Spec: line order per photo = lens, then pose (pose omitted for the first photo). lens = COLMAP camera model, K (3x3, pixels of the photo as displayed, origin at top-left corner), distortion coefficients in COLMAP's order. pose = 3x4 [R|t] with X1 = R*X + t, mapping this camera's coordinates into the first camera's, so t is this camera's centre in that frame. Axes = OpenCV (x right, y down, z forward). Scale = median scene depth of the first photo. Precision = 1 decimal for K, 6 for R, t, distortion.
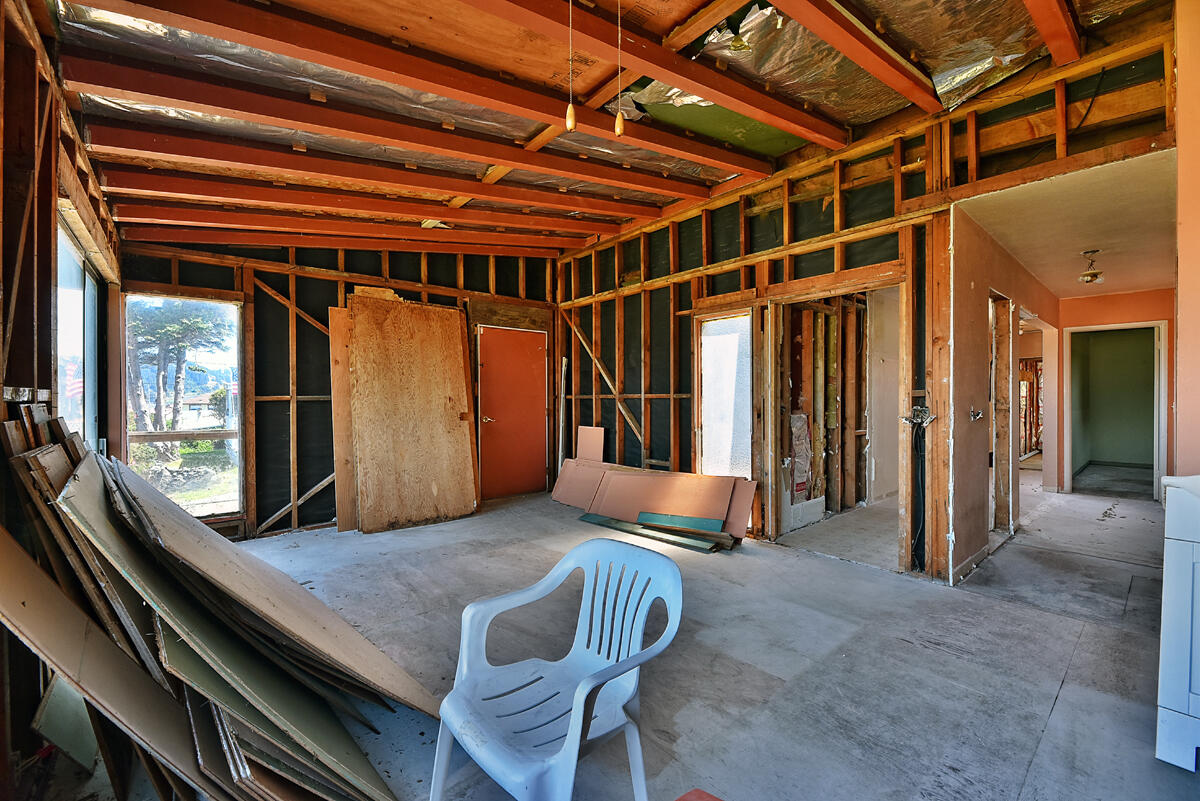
lens RADIAL K [[486.1, 0, 600.0], [0, 486.1, 400.5], [0, 0, 1]] dist [-0.002654, -0.000477]
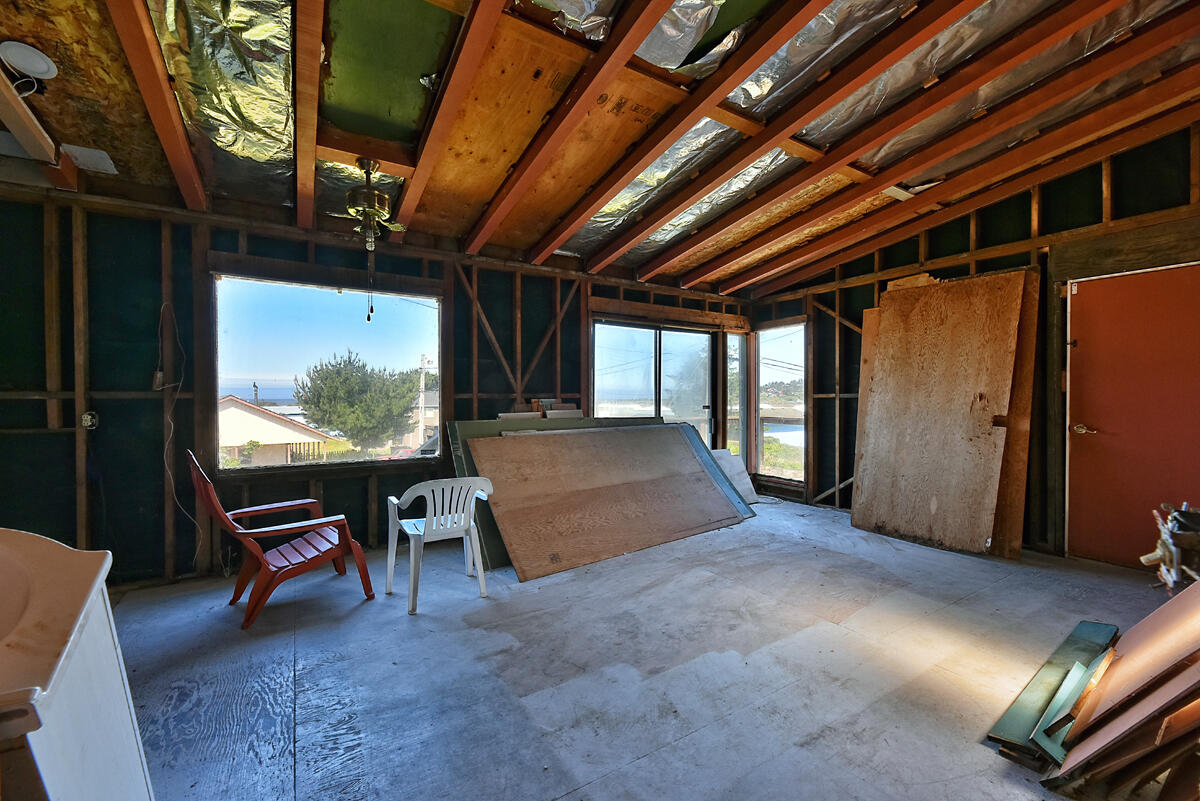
lens RADIAL K [[486.1, 0, 600.0], [0, 486.1, 400.5], [0, 0, 1]] dist [-0.002654, -0.000477]
pose [[-0.143740, 0.008580, -0.989578, 0.593051], [-0.003075, 0.999954, 0.009116, -0.002319], [0.989611, 0.004353, -0.143707, 0.594071]]
